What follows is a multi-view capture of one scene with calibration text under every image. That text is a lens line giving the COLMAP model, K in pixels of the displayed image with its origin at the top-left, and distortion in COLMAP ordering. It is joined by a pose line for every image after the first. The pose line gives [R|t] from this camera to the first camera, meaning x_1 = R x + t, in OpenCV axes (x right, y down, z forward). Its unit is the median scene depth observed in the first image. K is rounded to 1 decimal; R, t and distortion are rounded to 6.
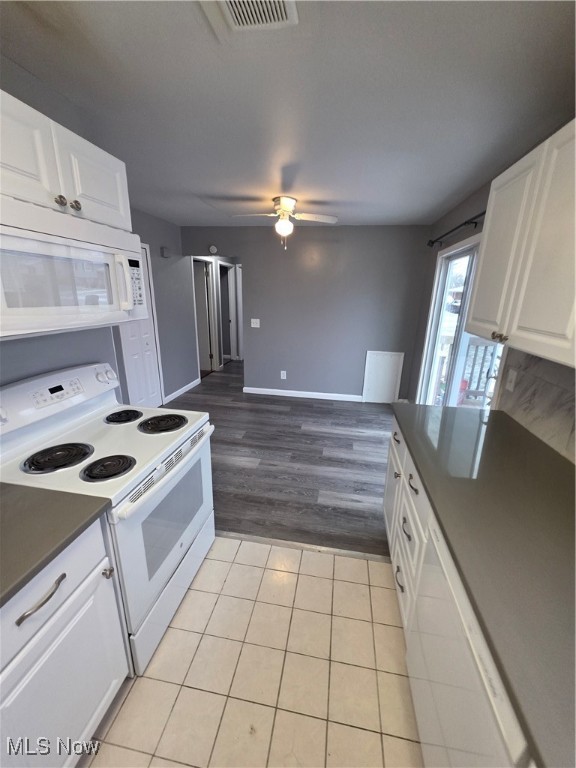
lens RADIAL K [[303.5, 0, 292.2], [0, 303.5, 381.6], [0, 0, 1]] dist [0.005604, -0.000229]
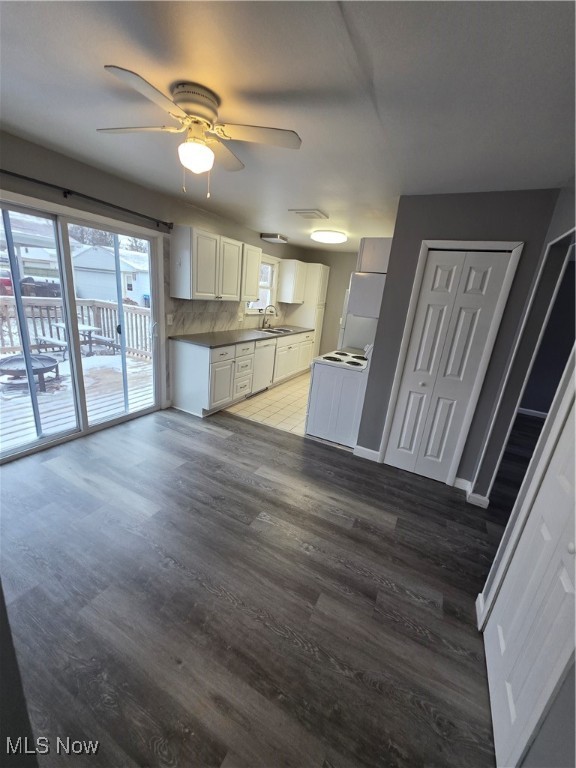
lens RADIAL K [[307.0, 0, 288.0], [0, 307.0, 384.0], [0, 0, 1]] dist [0.006287, 0.000022]
pose [[-0.946236, -0.202156, 0.252528, -0.385973], [-0.035103, 0.840228, 0.541095, -0.477762], [-0.321567, 0.503139, -0.802151, 1.594750]]
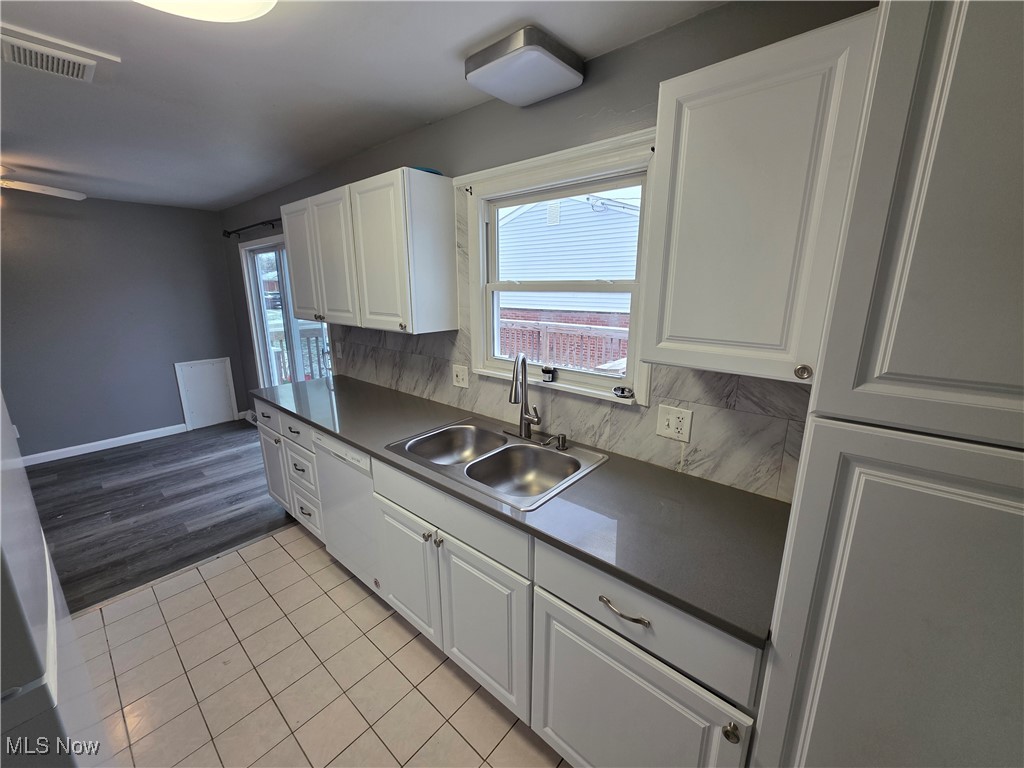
lens RADIAL K [[404.5, 0, 507.8], [0, 404.5, 378.6], [0, 0, 1]] dist [0.004157, -0.000222]
pose [[0.527555, -0.218752, 0.820873, -0.233836], [0.258292, 0.961836, 0.090319, 0.089914], [-0.809303, 0.164377, 0.563923, -0.363648]]
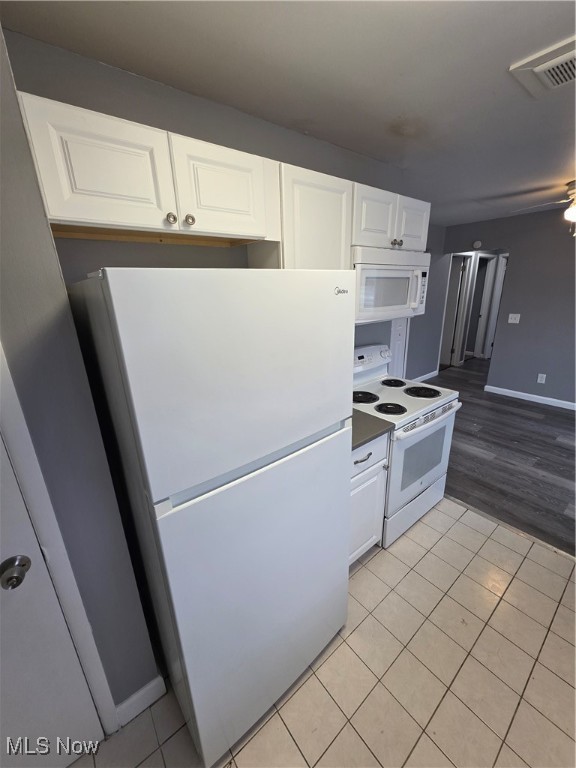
lens RADIAL K [[303.5, 0, 292.2], [0, 303.5, 381.6], [0, 0, 1]] dist [0.005604, -0.000229]
pose [[0.747038, 0.153500, -0.646817, 0.004977], [-0.141406, 0.987402, 0.071010, 0.042114], [0.649568, 0.038416, 0.759332, -0.214762]]
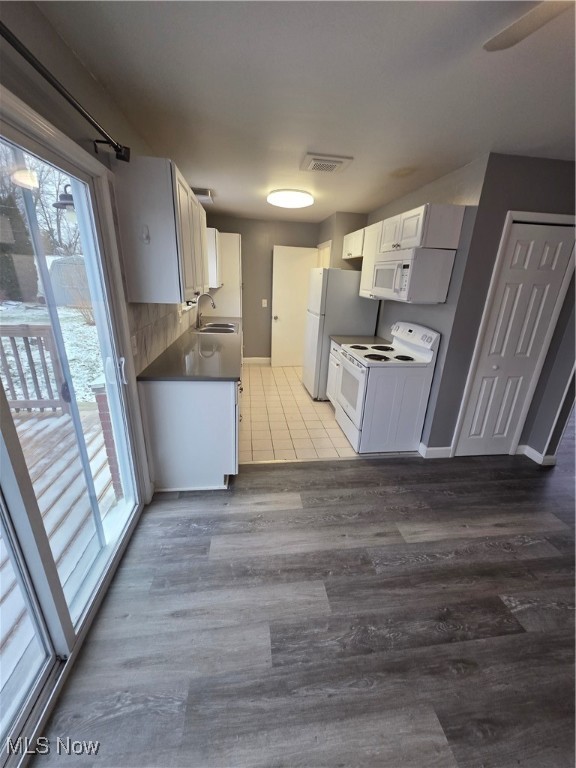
lens RADIAL K [[307.1, 0, 292.7], [0, 307.1, 381.7], [0, 0, 1]] dist [0.004898, -0.000586]
pose [[-0.950143, 0.035859, -0.309745, 0.323498], [-0.150731, 0.816770, 0.556927, -0.359918], [0.272961, 0.575849, -0.770643, 1.260230]]
